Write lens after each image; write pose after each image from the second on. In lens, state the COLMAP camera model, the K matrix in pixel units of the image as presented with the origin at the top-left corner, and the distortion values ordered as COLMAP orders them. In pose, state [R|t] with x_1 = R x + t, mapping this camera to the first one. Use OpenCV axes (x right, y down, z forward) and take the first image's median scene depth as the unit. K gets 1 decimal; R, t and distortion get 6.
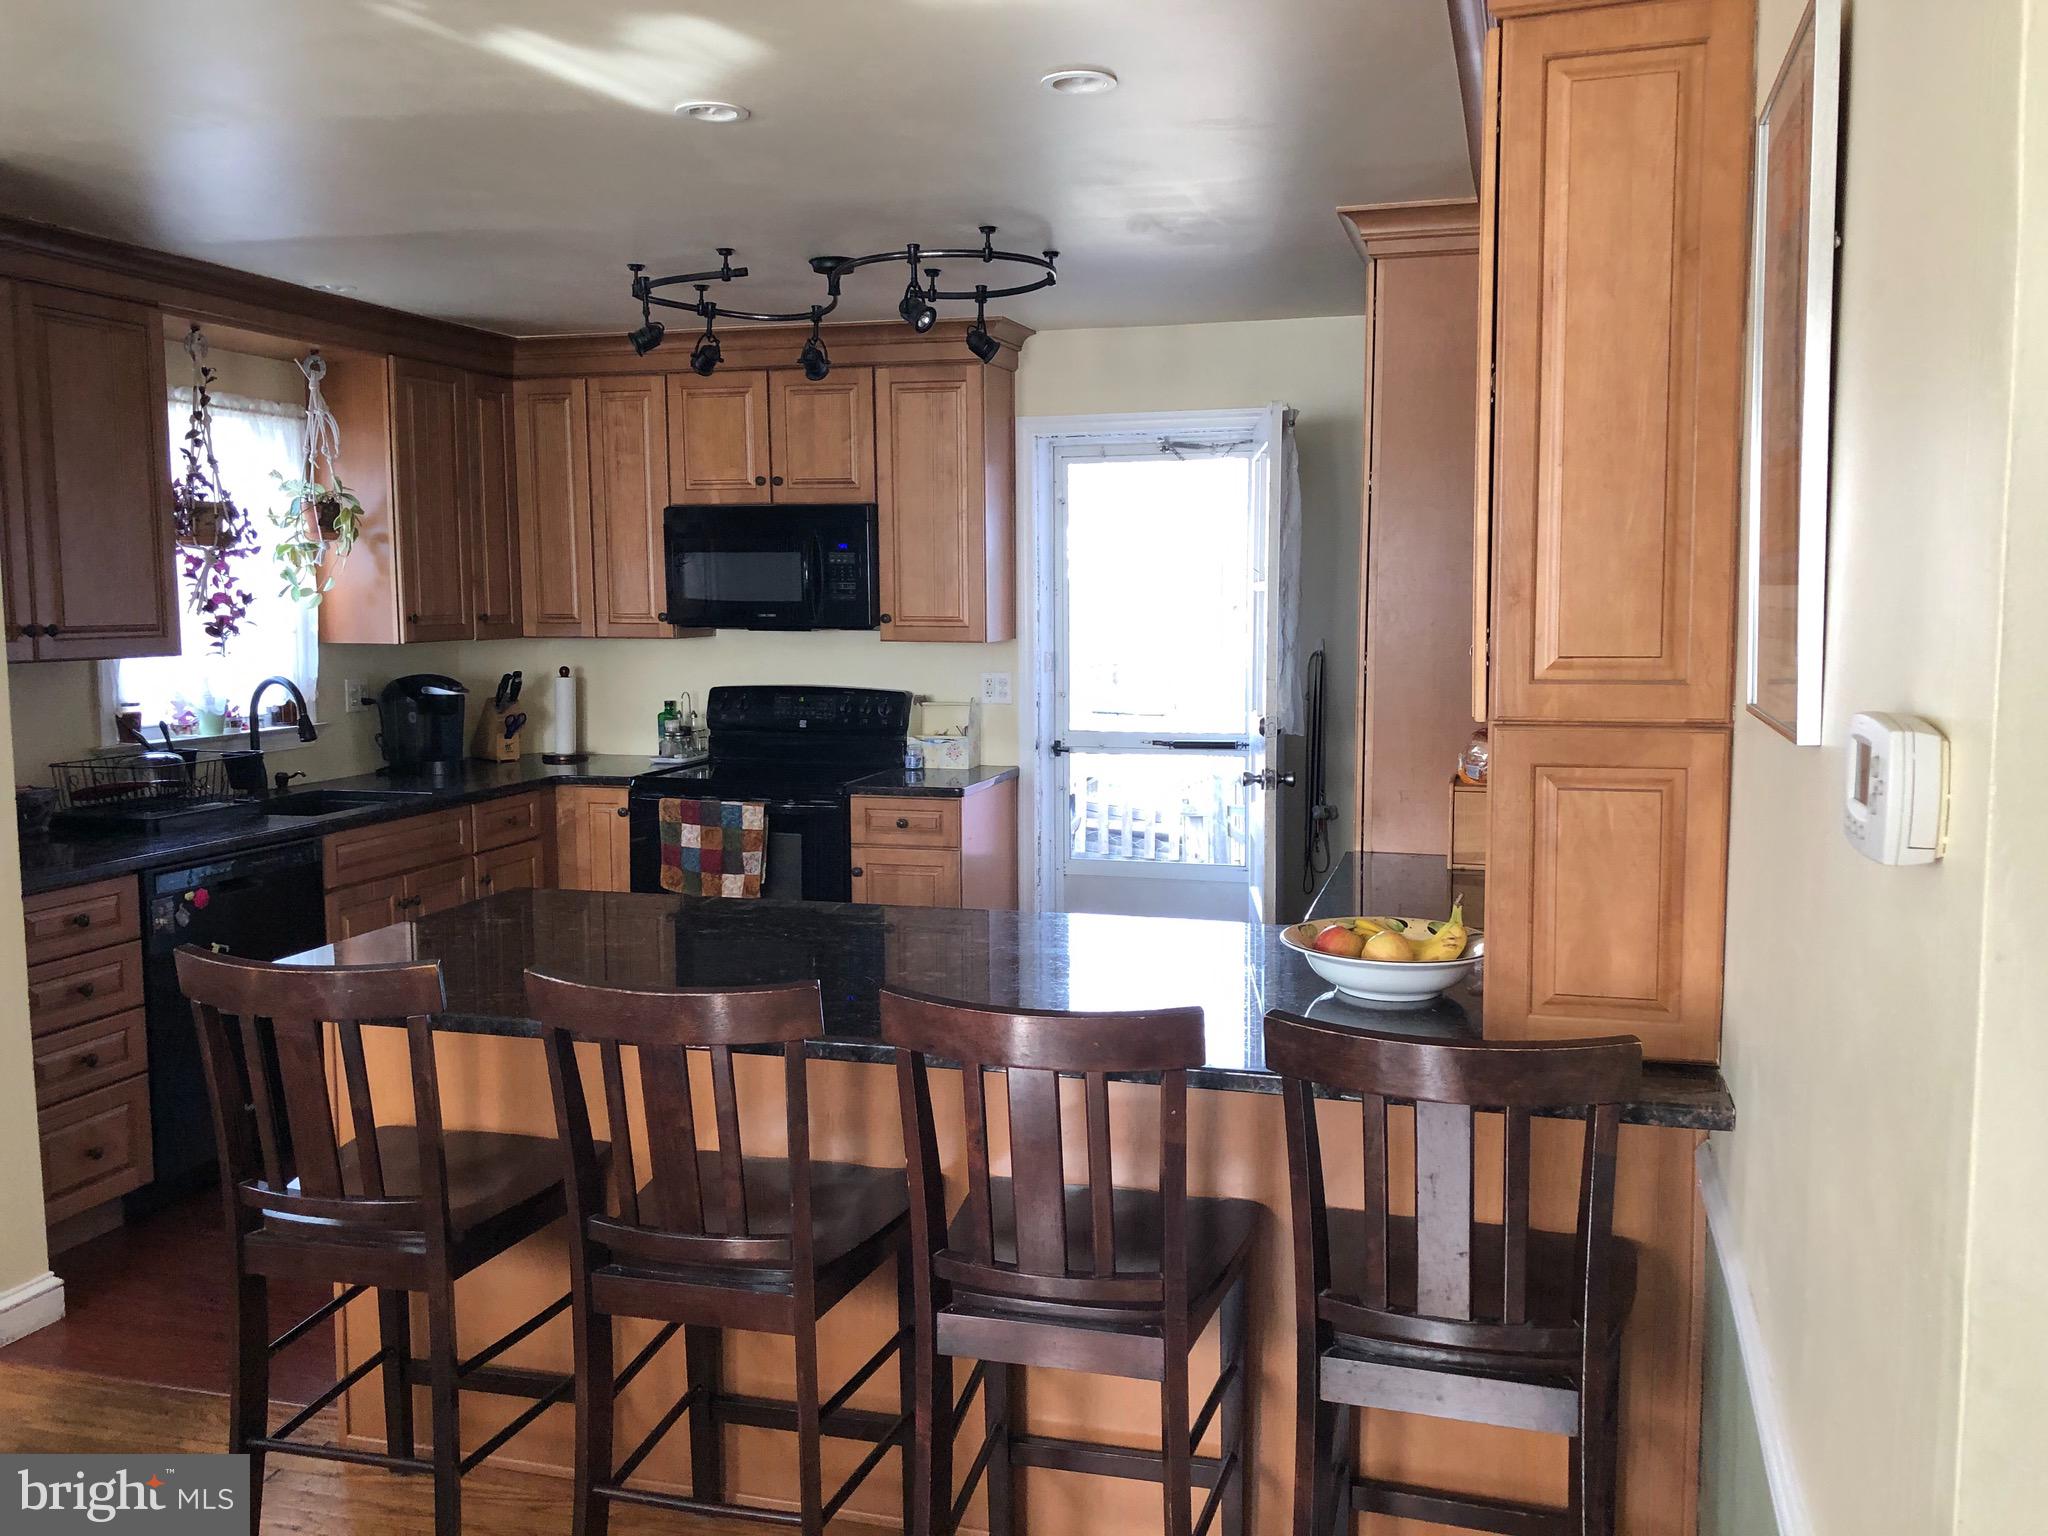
lens RADIAL K [[1755.4, 0, 1083.2], [0, 1755.4, 765.5], [0, 0, 1]] dist [0.023086, -0.028275]
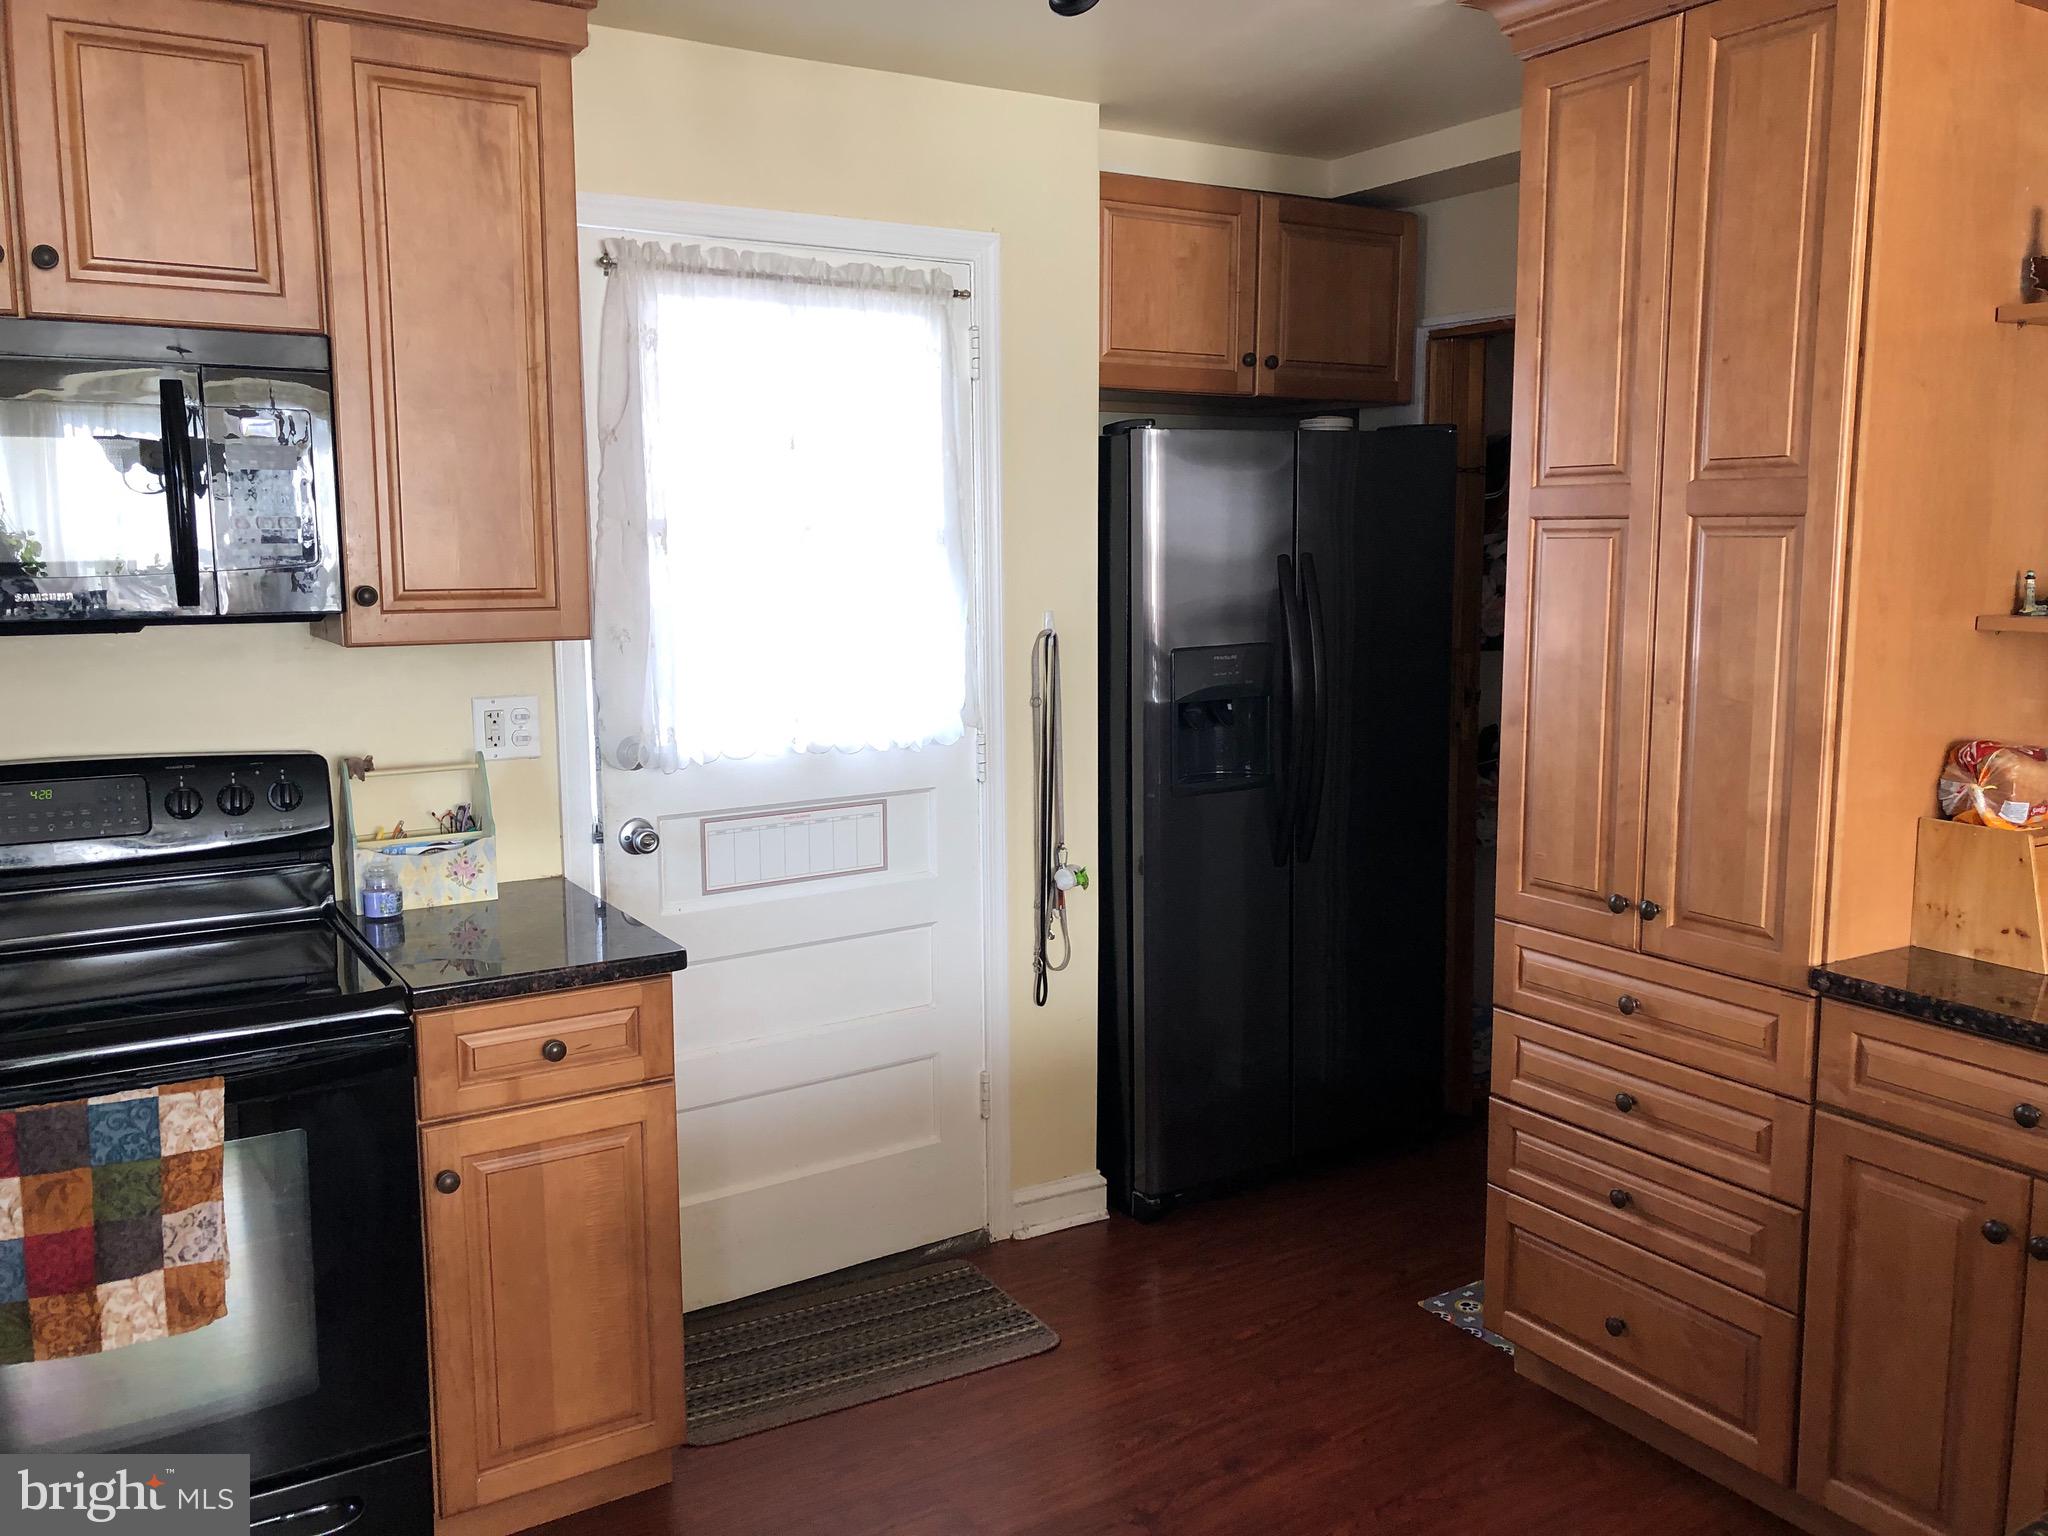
lens RADIAL K [[1678.6, 0, 1043.0], [0, 1678.6, 731.9], [0, 0, 1]] dist [0.058370, -0.053244]
pose [[0.679711, -0.086224, 0.728394, -0.317338], [0.076913, 0.995970, 0.046126, -0.057024], [-0.729436, 0.024671, 0.683604, 0.590738]]
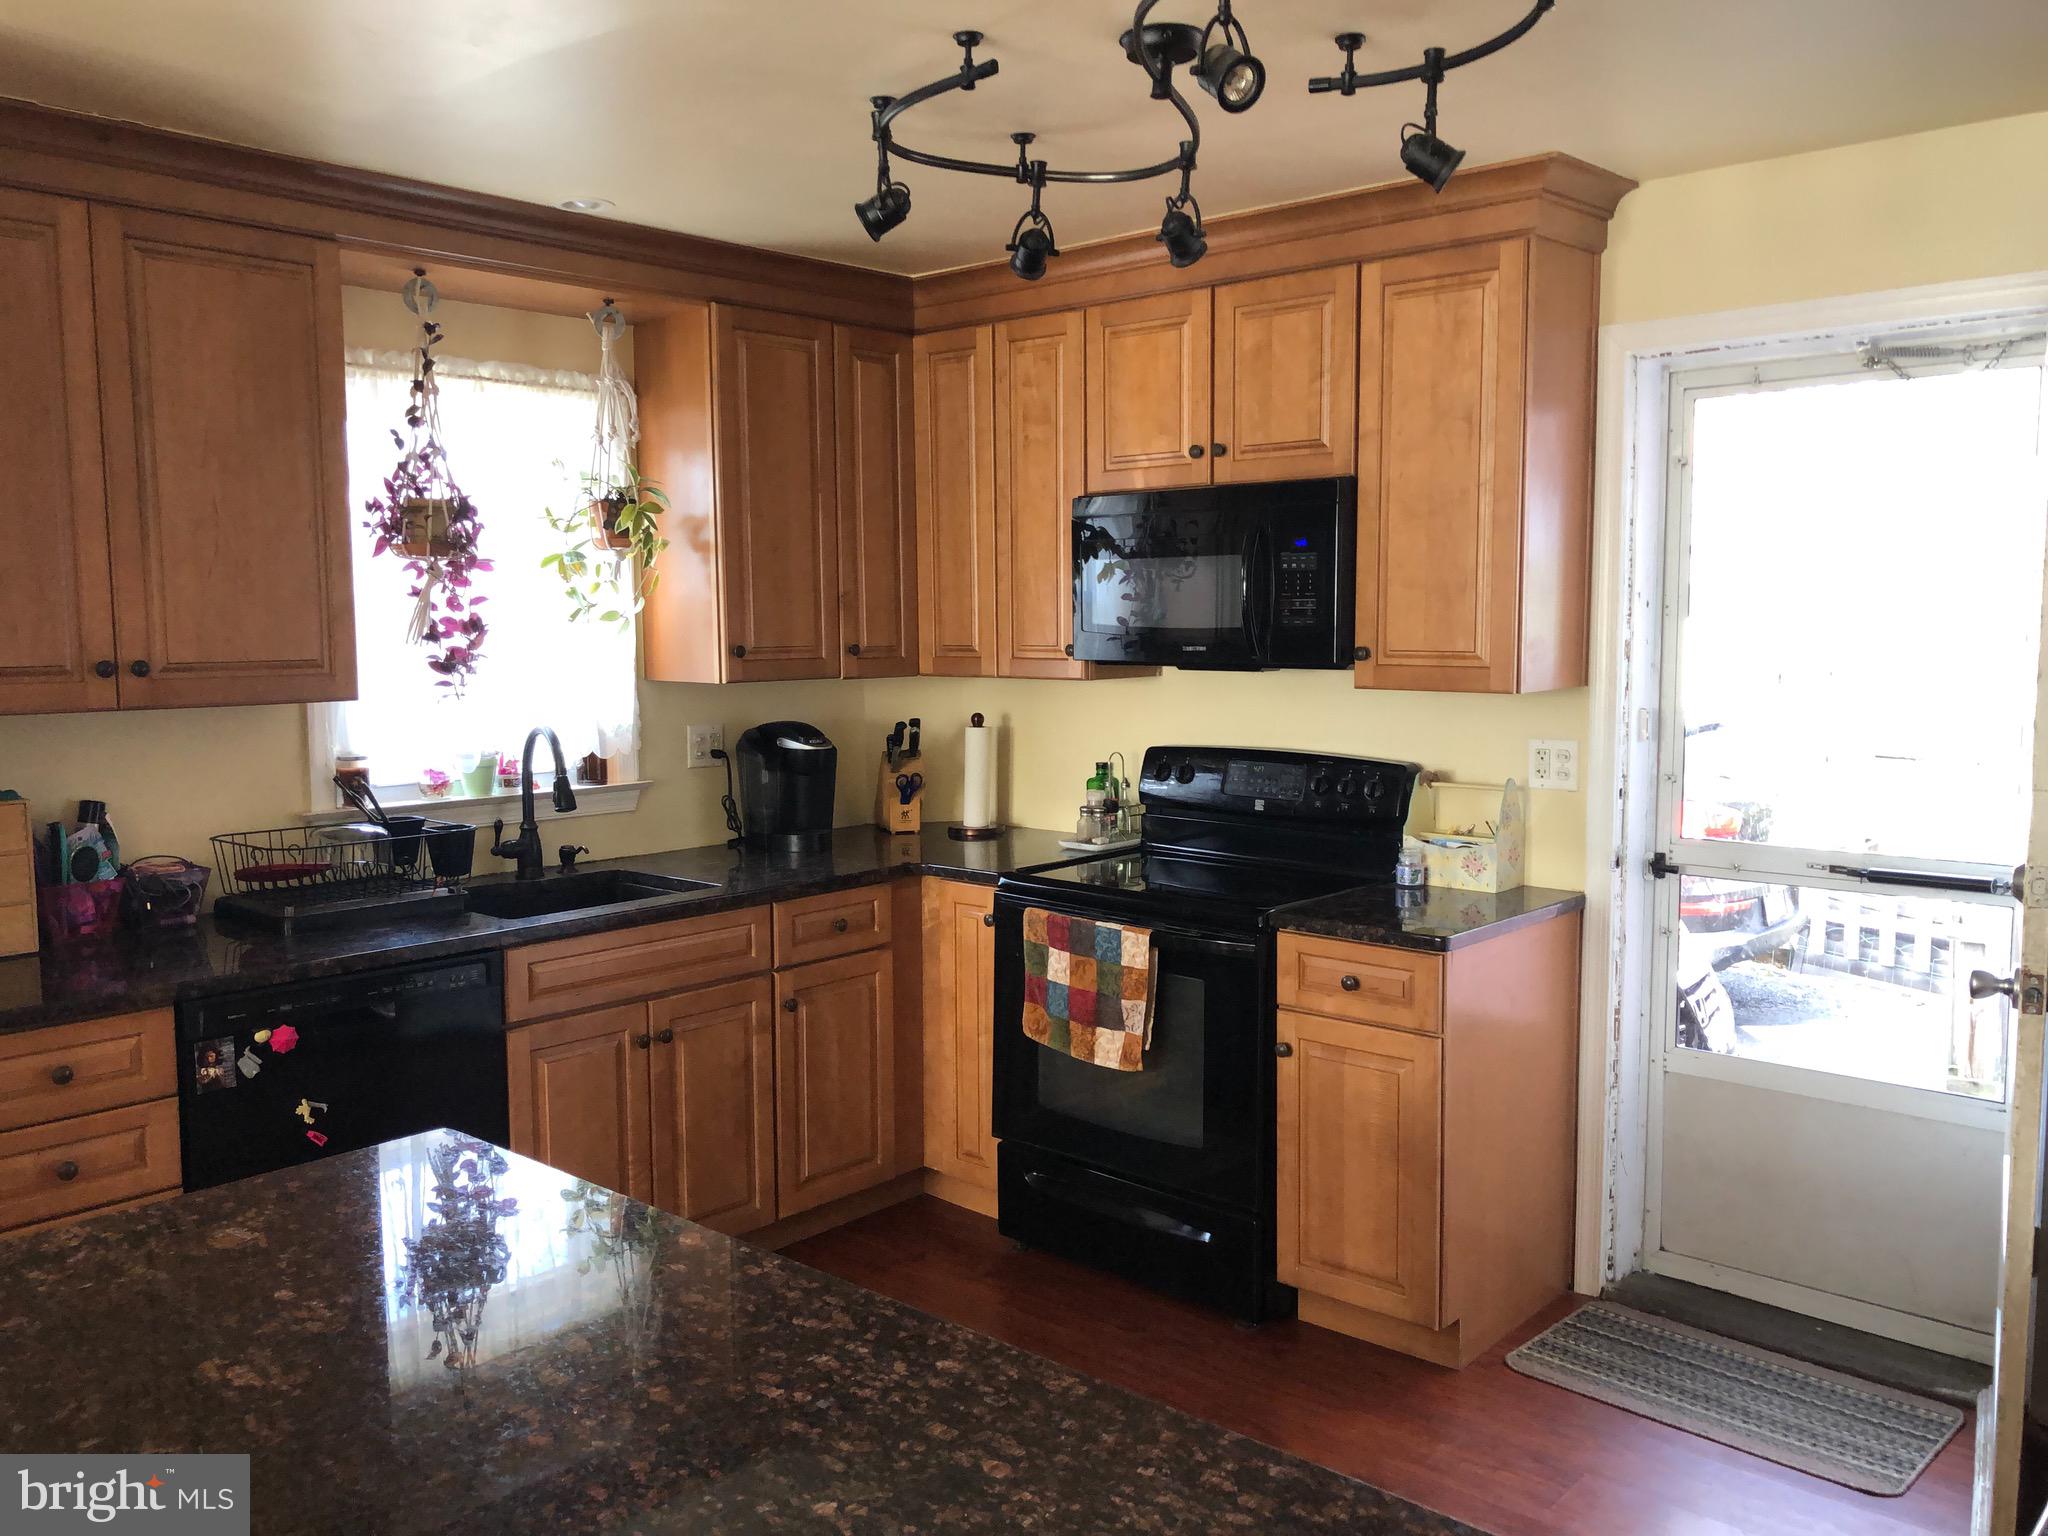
lens RADIAL K [[1695.9, 0, 1017.6], [0, 1695.9, 767.6], [0, 0, 1]] dist [0.042336, -0.030872]
pose [[0.884388, 0.039346, -0.465091, 0.068335], [-0.042267, 0.999098, 0.004150, -0.039785], [0.464834, 0.015987, 0.885253, 0.395584]]
